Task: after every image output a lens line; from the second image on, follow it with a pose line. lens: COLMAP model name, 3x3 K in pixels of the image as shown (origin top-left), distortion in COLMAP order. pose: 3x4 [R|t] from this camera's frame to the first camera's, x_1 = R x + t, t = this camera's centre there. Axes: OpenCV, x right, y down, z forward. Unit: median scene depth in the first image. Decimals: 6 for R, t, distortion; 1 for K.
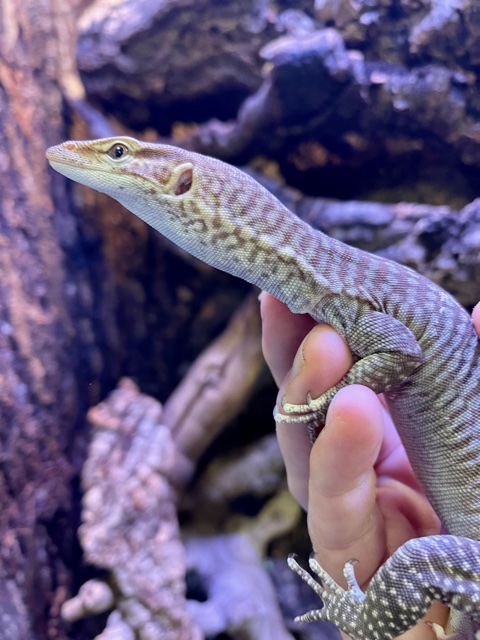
lens RADIAL K [[511.6, 0, 240.0], [0, 511.6, 320.0], [0, 0, 1]] dist [0.033389, -0.098718]
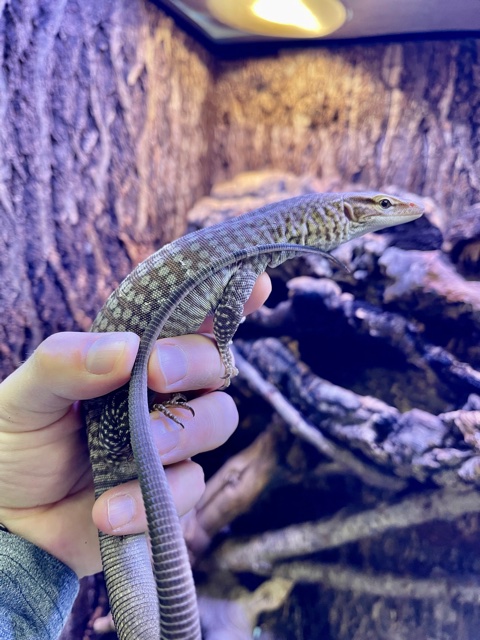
lens RADIAL K [[511.6, 0, 240.0], [0, 511.6, 320.0], [0, 0, 1]] dist [0.033389, -0.098718]
pose [[0.966768, 0.165297, -0.195027, 0.170312], [-0.184381, 0.979258, -0.084015, -0.201415], [0.177095, 0.117182, 0.977193, -0.393895]]
